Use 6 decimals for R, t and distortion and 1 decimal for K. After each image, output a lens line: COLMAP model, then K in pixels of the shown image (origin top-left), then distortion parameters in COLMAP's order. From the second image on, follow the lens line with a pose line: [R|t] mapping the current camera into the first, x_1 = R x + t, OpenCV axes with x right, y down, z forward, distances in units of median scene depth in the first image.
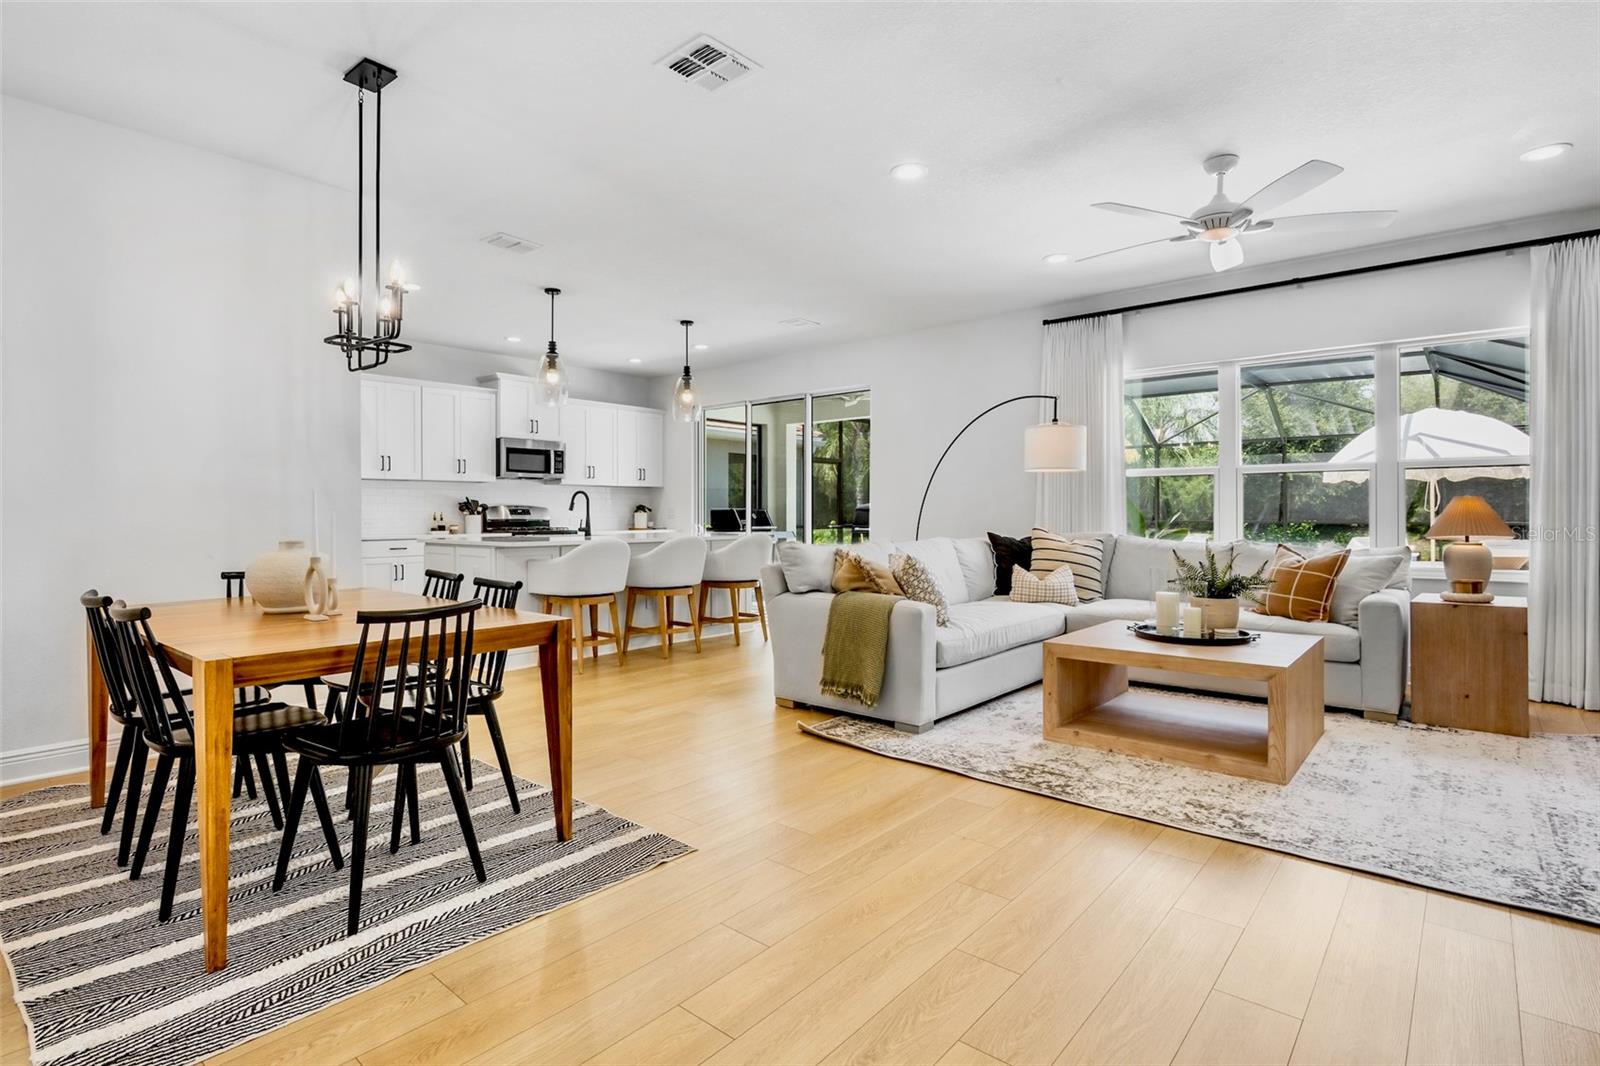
lens RADIAL K [[787.6, 0, 798.7], [0, 787.6, 508.3], [0, 0, 1]] dist [-0.005070, -0.000672]
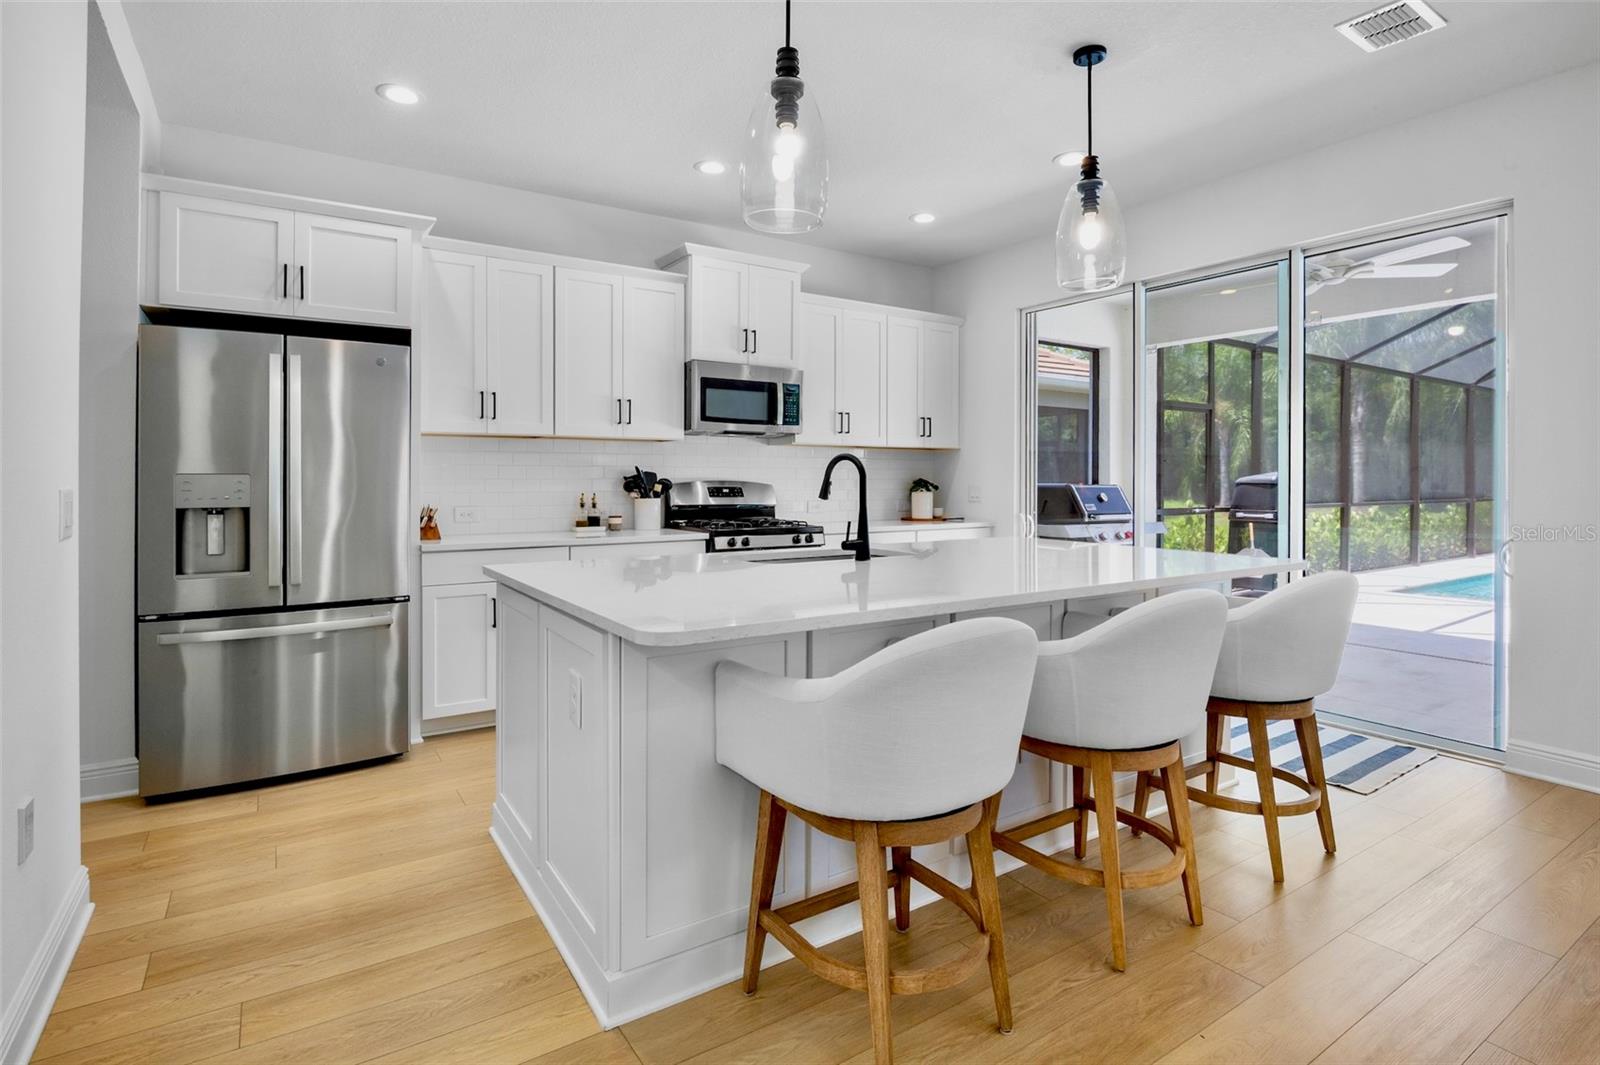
lens RADIAL K [[795.9, 0, 799.4], [0, 795.9, 481.1], [0, 0, 1]] dist [-0.003086, -0.000422]
pose [[0.963277, 0.004761, -0.268468, -0.153499], [-0.002330, 0.999953, 0.009373, -0.009549], [0.268500, -0.008403, 0.963243, 0.475833]]
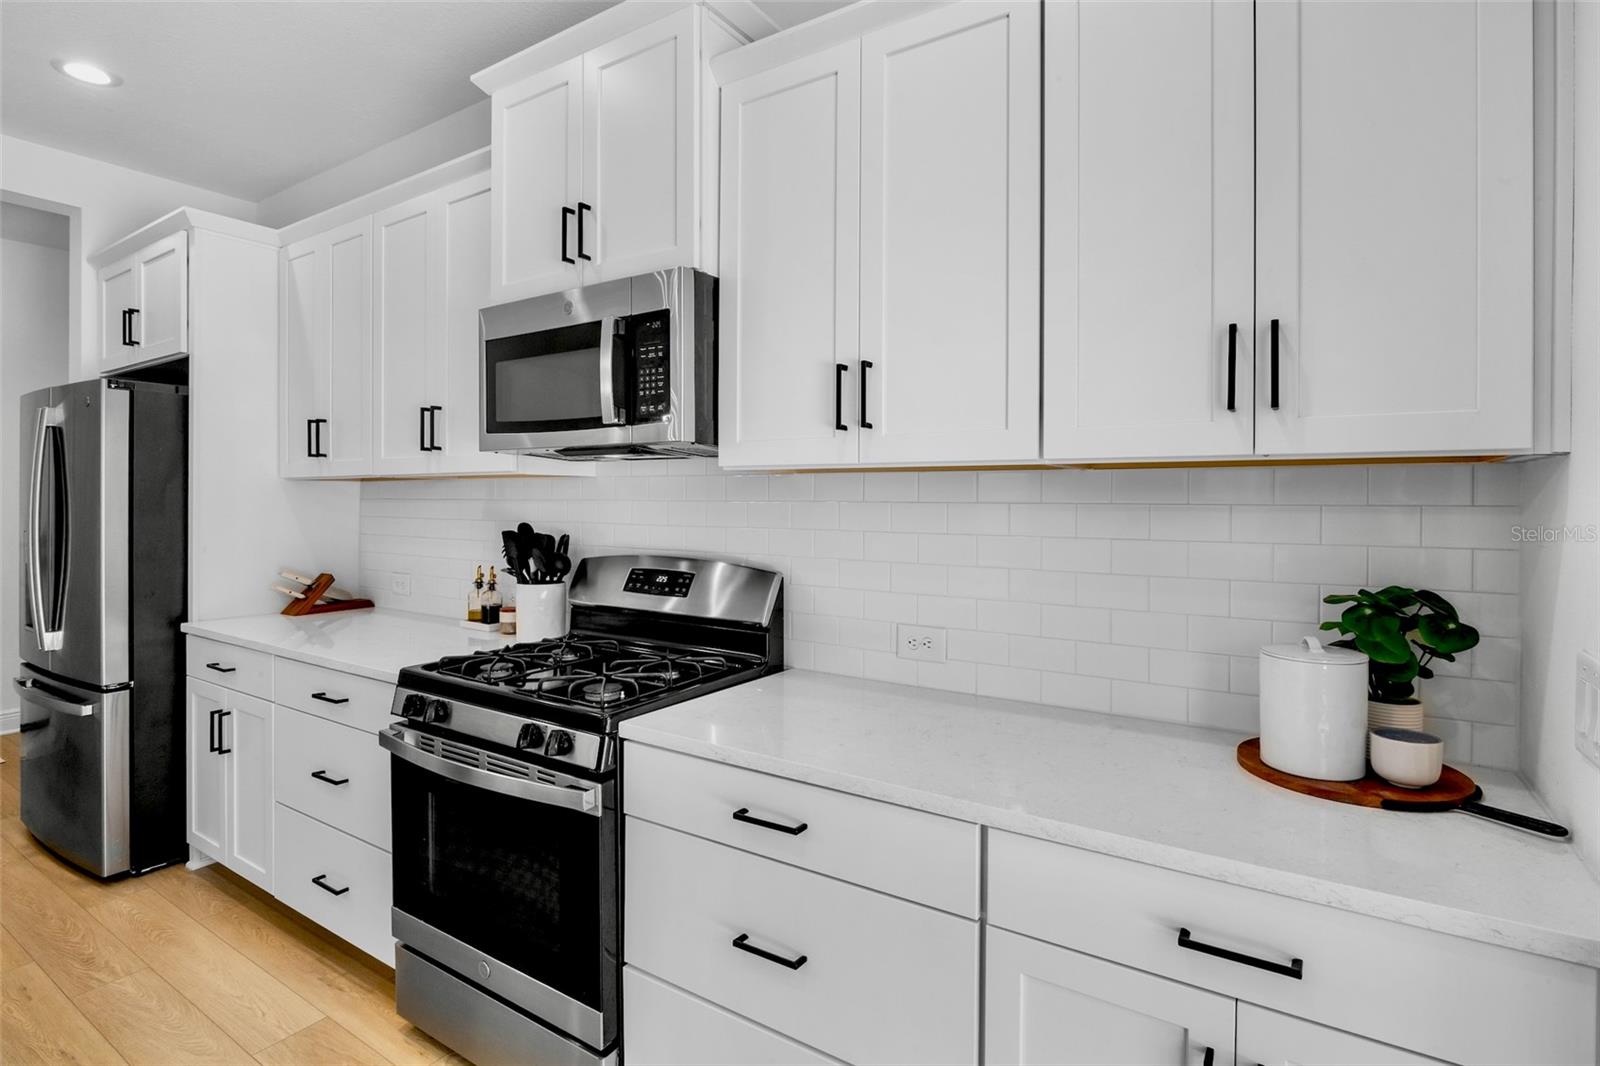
lens RADIAL K [[787.6, 0, 798.7], [0, 787.6, 508.3], [0, 0, 1]] dist [-0.005070, -0.000672]
pose [[0.128954, 0.014109, -0.991550, -0.094759], [0.002073, 0.999893, 0.014498, -0.024779], [0.991648, -0.003925, 0.128911, 1.067582]]
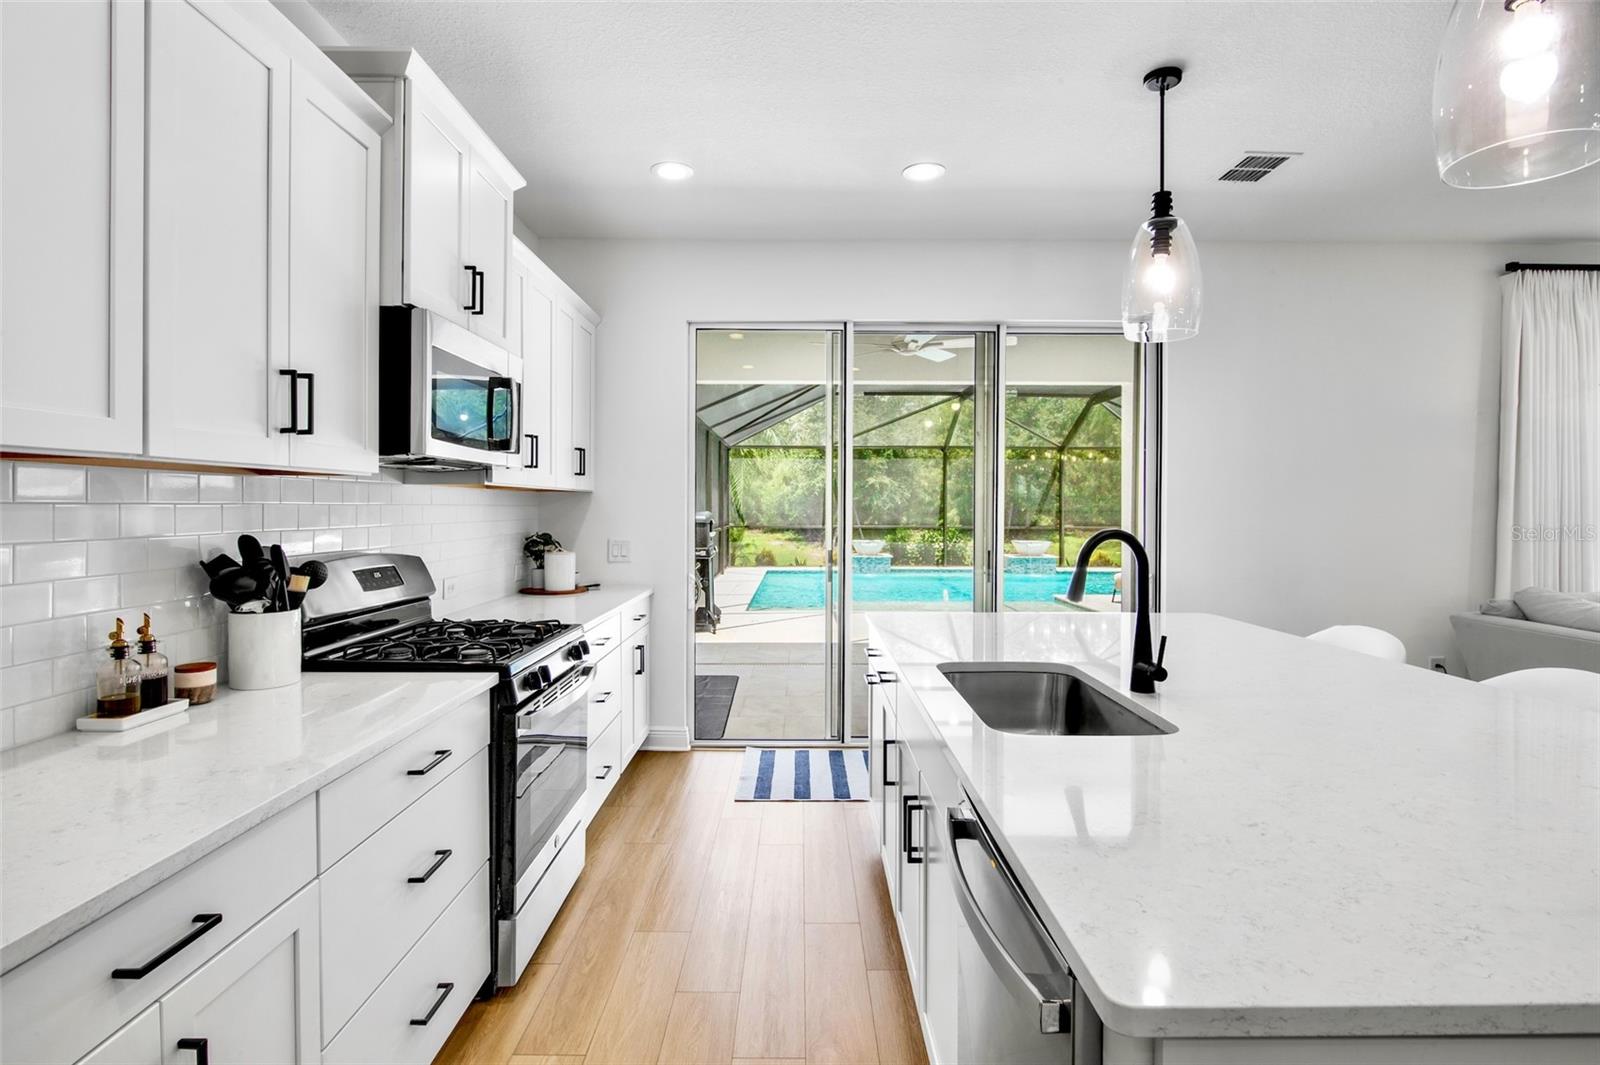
lens RADIAL K [[787.6, 0, 798.7], [0, 787.6, 507.8], [0, 0, 1]] dist [-0.005070, -0.000672]
pose [[0.753485, 0.001903, 0.657462, -0.451865], [-0.006339, 0.999970, 0.004371, -0.024817], [-0.657434, -0.007462, 0.753475, 0.715883]]
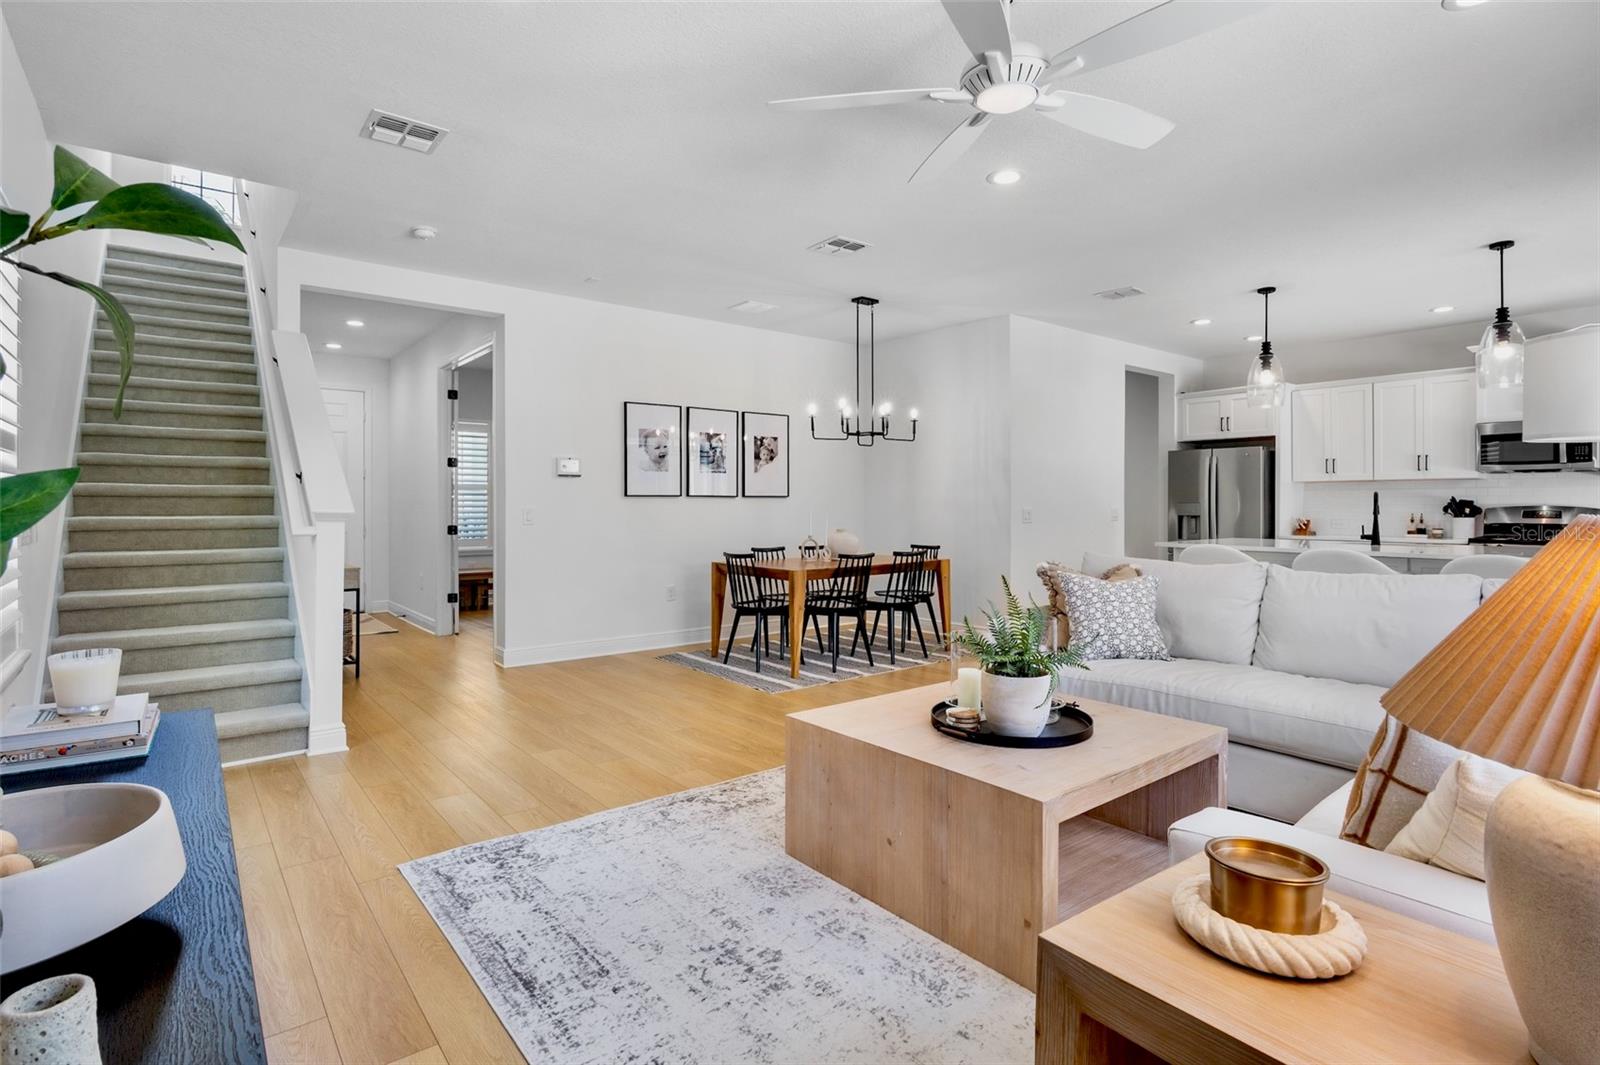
lens RADIAL K [[787.6, 0, 798.7], [0, 787.6, 507.8], [0, 0, 1]] dist [-0.005070, -0.000672]
pose [[-0.178447, 0.007390, -0.983922, 0.556051], [0.005207, 0.999965, 0.006567, -0.011502], [0.983936, -0.003952, -0.178480, 0.444715]]
